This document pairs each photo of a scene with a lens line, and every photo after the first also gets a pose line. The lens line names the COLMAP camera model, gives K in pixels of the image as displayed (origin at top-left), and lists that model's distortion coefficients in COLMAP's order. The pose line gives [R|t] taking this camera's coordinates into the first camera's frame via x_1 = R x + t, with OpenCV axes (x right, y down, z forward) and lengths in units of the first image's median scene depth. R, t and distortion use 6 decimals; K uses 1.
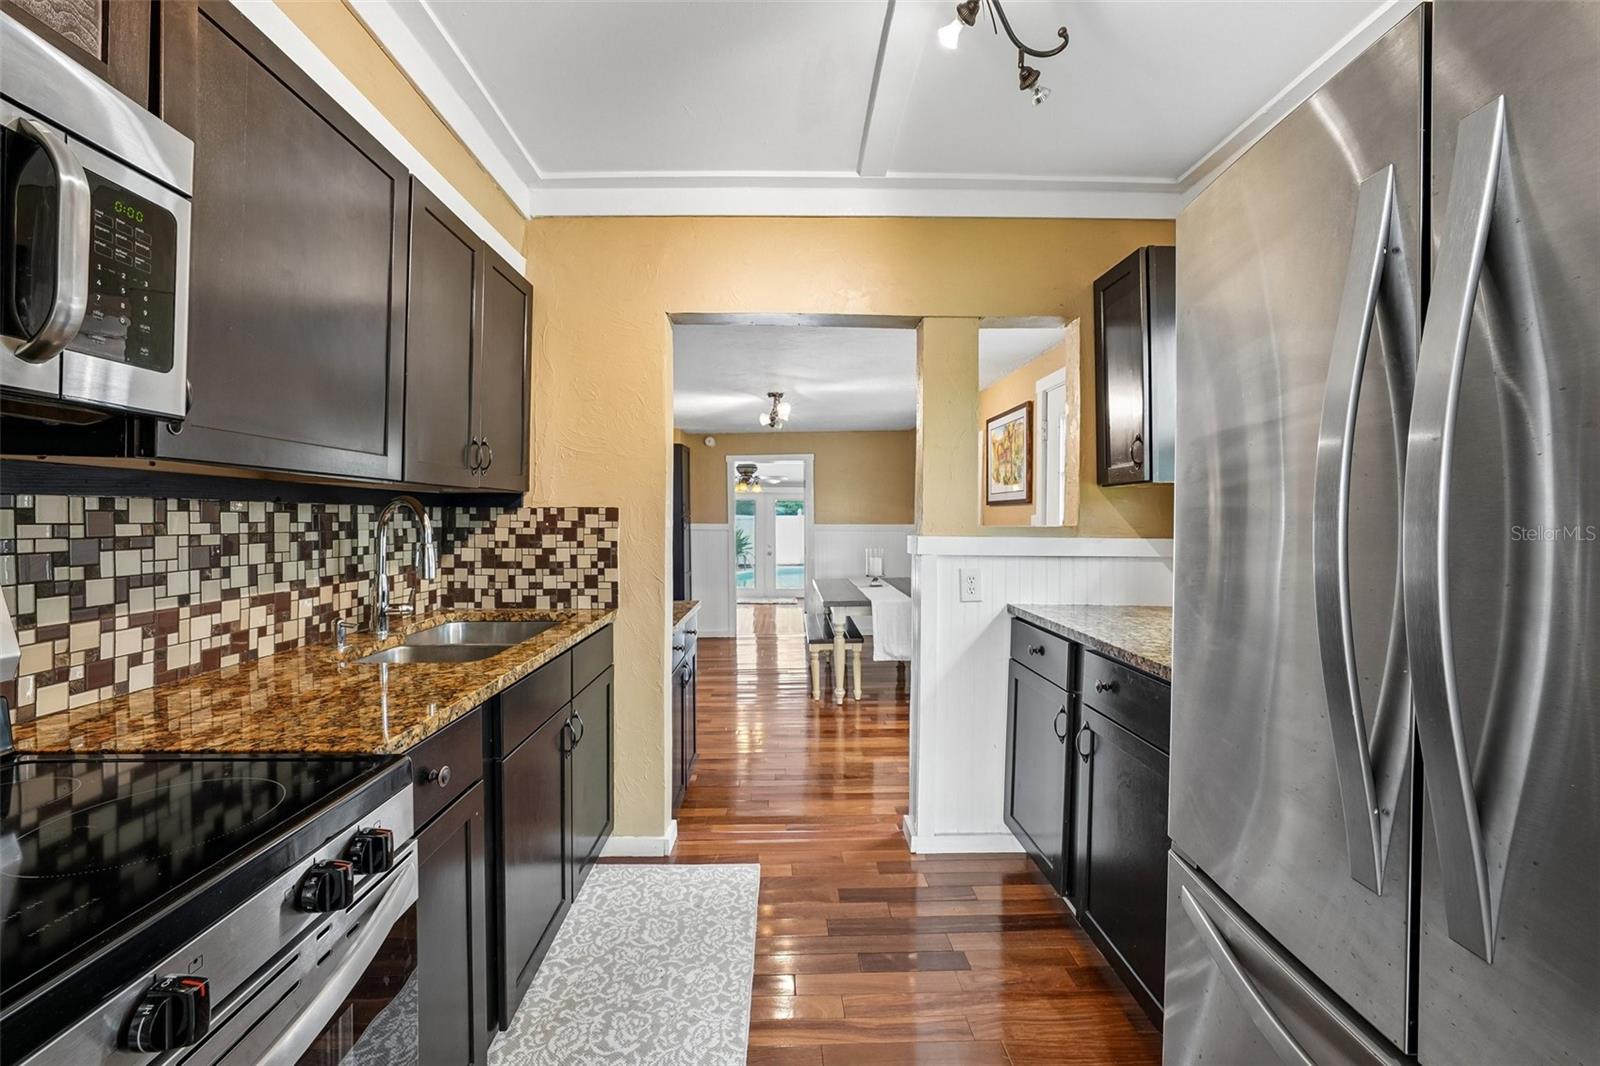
lens RADIAL K [[633.5, 0, 776.7], [0, 633.5, 523.7], [0, 0, 1]] dist [-0.013731, 0.002589]
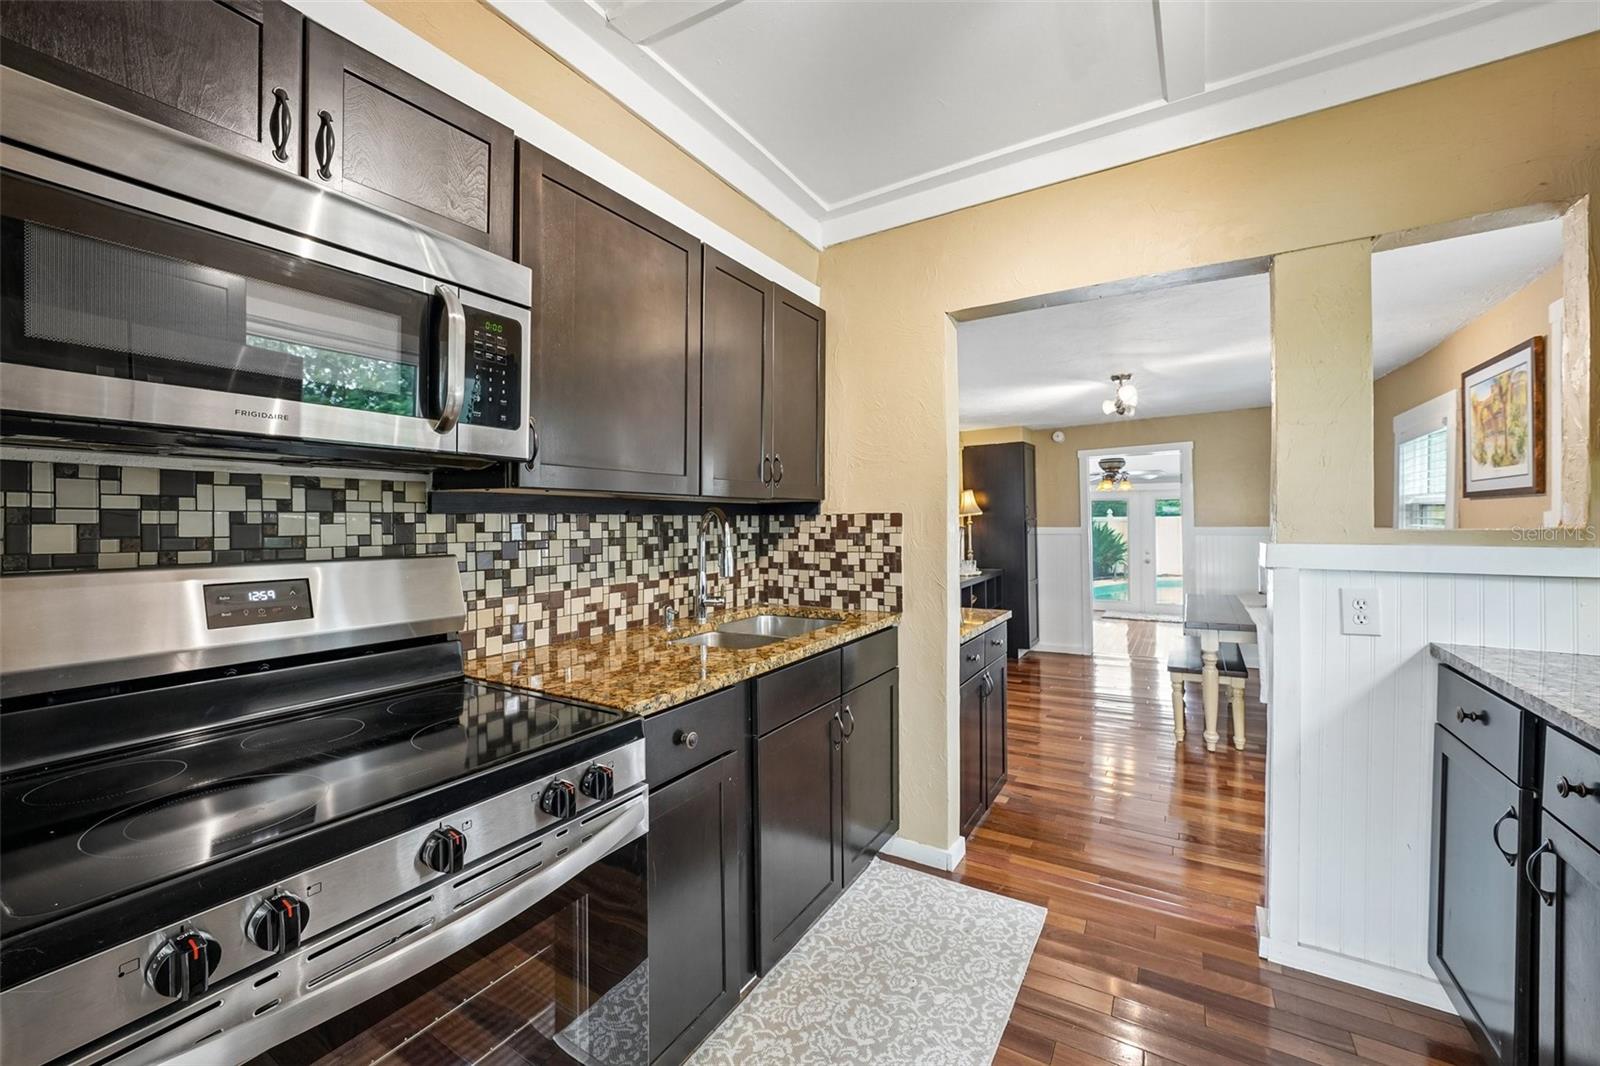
lens RADIAL K [[633.5, 0, 764.2], [0, 633.5, 523.9], [0, 0, 1]] dist [-0.013731, 0.002589]
pose [[0.833371, -0.010015, -0.552623, 0.163355], [0.006800, 0.999946, -0.007867, -0.002059], [0.552672, 0.002798, 0.833394, 0.041113]]
